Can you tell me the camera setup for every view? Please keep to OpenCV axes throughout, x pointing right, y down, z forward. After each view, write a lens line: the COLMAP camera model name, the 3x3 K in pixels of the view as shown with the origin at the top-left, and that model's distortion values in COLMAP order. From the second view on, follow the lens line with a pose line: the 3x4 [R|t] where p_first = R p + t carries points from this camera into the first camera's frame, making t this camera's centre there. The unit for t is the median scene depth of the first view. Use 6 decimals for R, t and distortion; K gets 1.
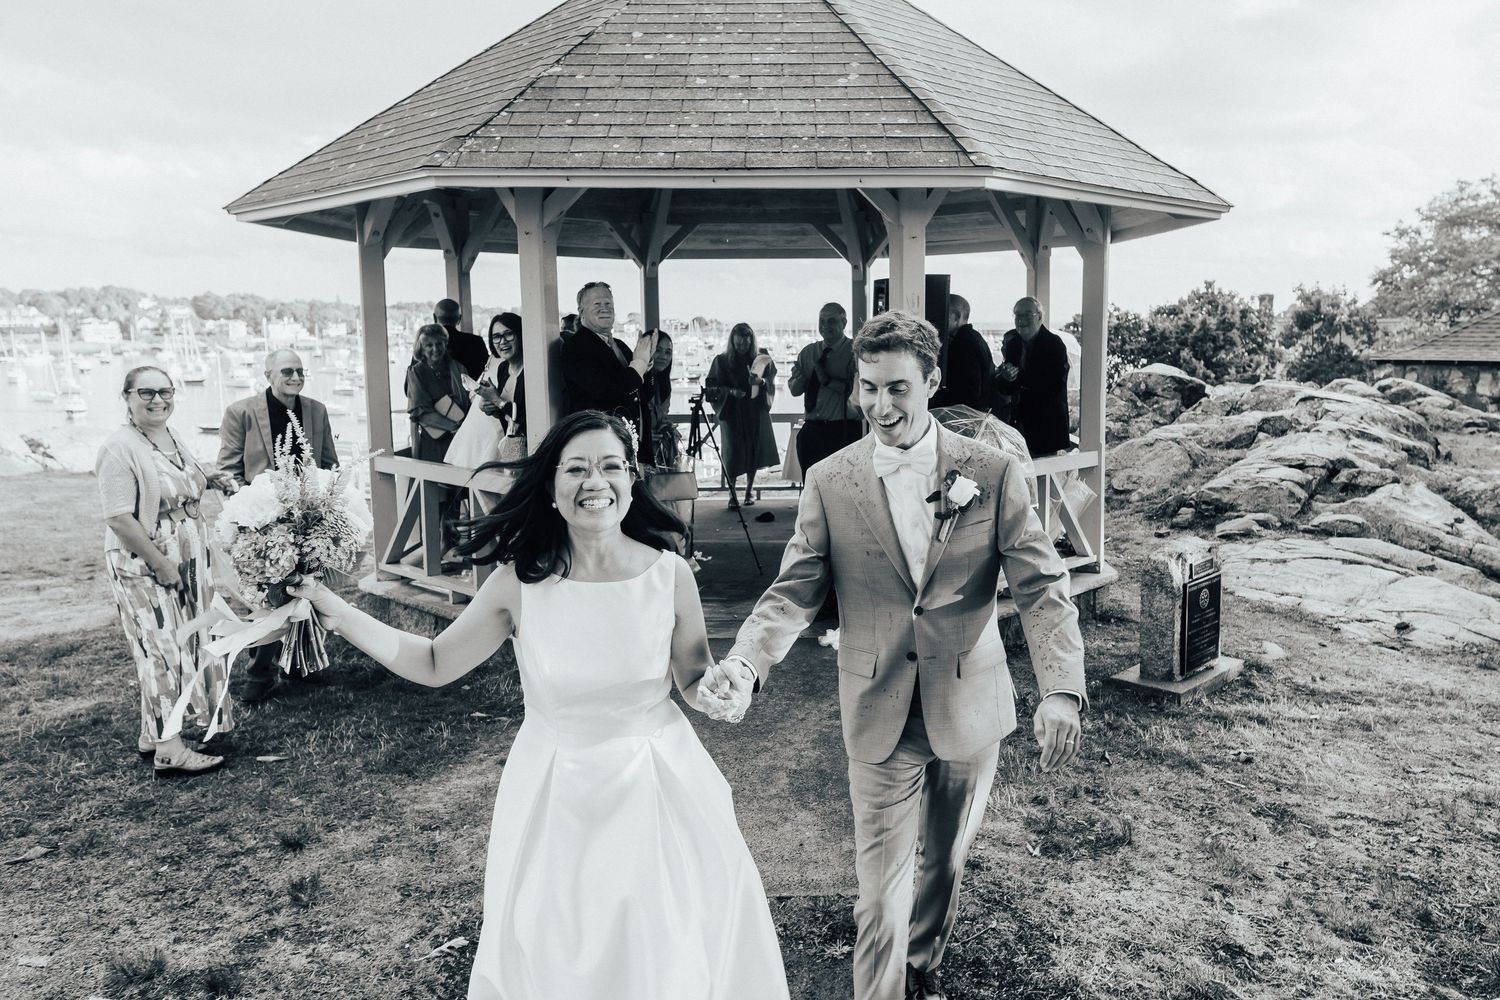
lens RADIAL K [[1194.9, 0, 860.0], [0, 1194.9, 492.8], [0, 0, 1]] dist [0.002179, 0.000795]
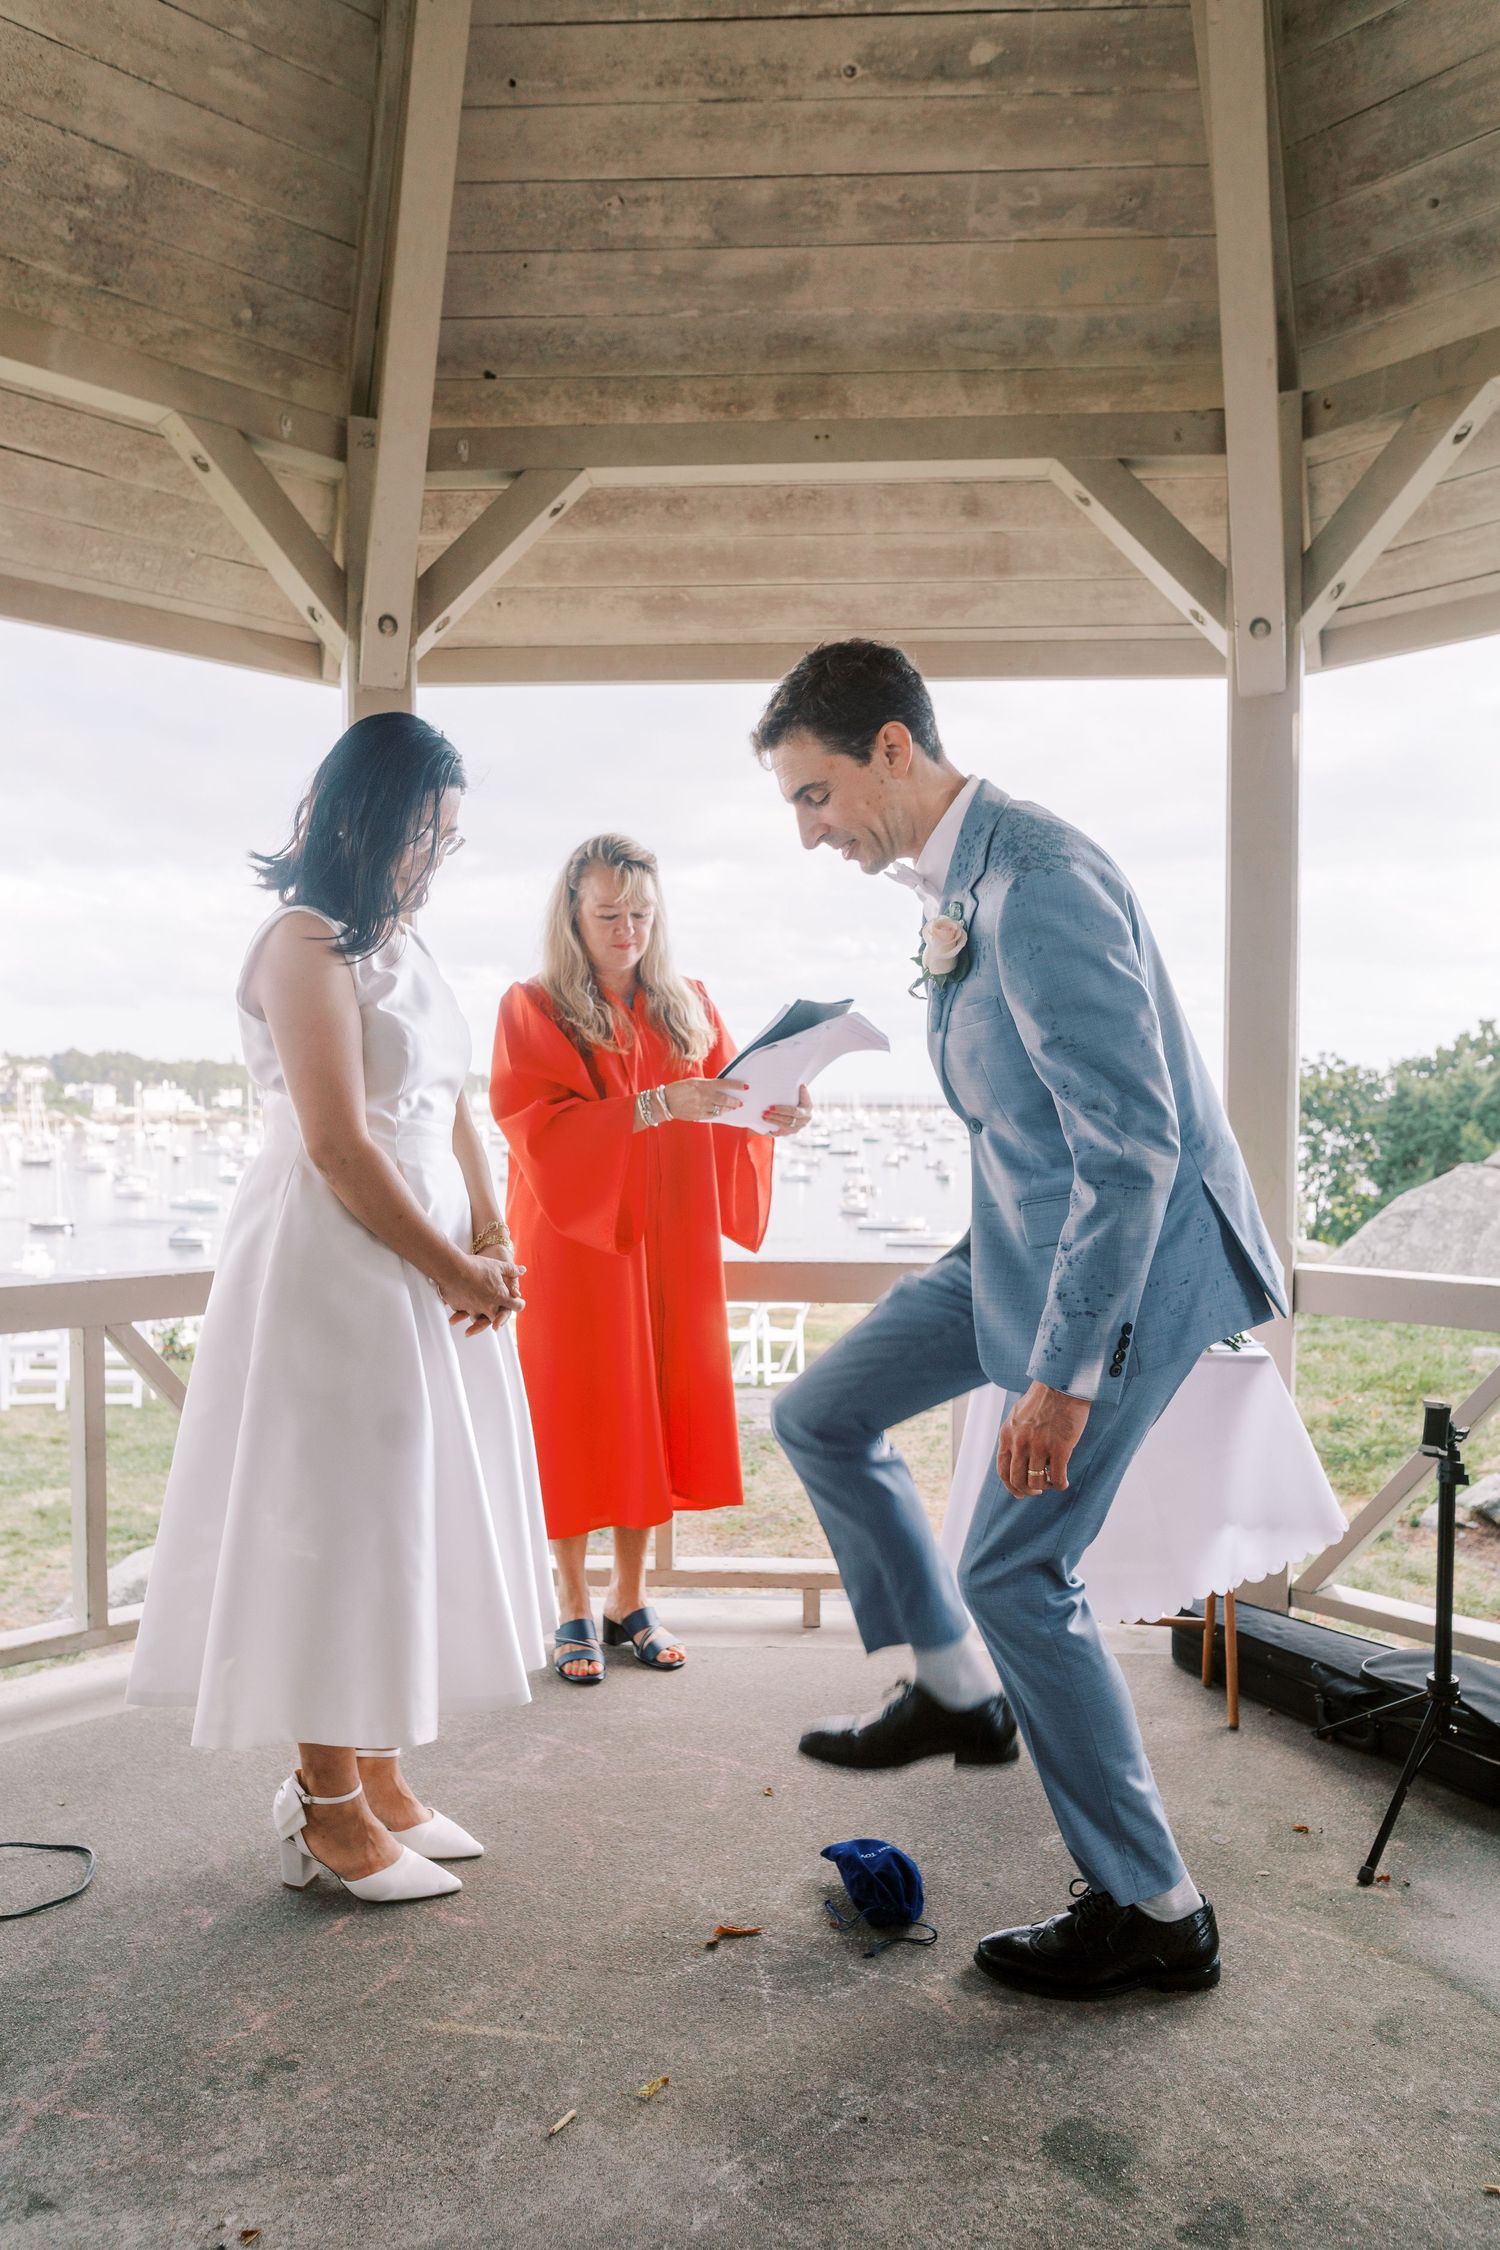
lens RADIAL K [[1561.8, 0, 756.8], [0, 1561.8, 1173.3], [0, 0, 1]] dist [0.002846, 0.001084]
pose [[0.995328, 0.012171, -0.095785, -0.057953], [-0.020987, 0.995577, -0.091578, -0.047694], [0.094247, 0.093161, 0.991180, 0.596491]]
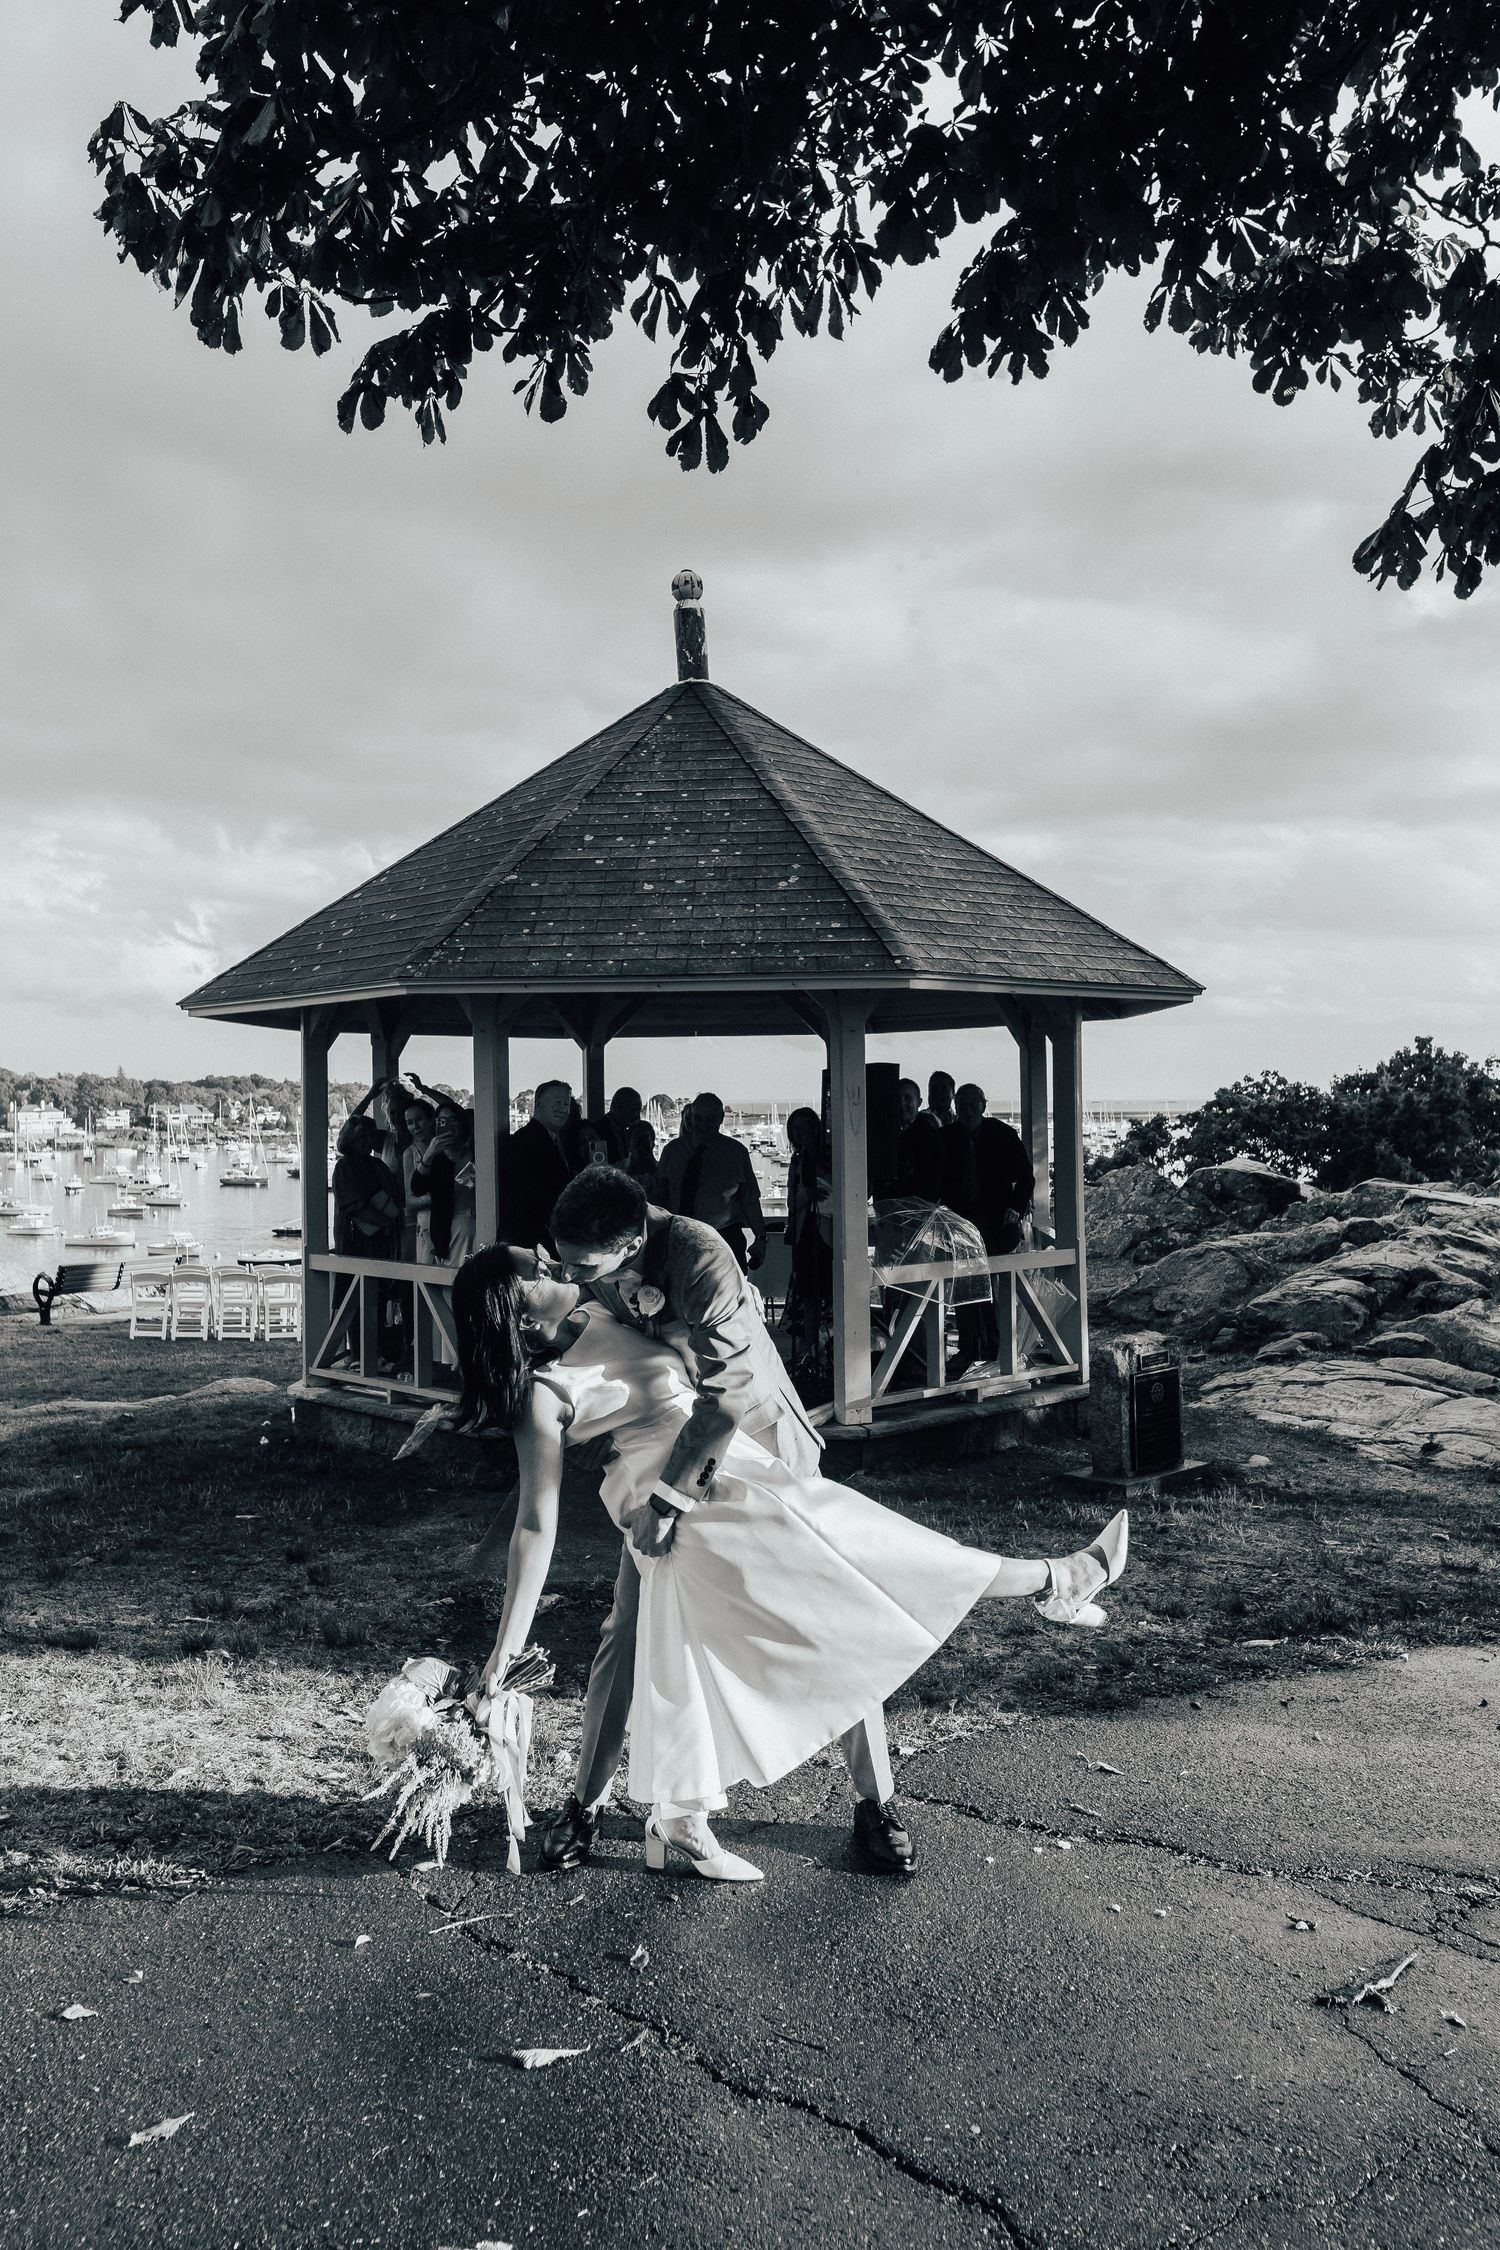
lens RADIAL K [[1954.6, 0, 744.2], [0, 1954.6, 1194.9], [0, 0, 1]] dist [-0.020943, -0.006536]
pose [[0.995791, -0.003057, -0.091606, 0.062281], [-0.005532, 0.995617, -0.093360, 0.049165], [0.091490, 0.093474, 0.991409, -0.388889]]
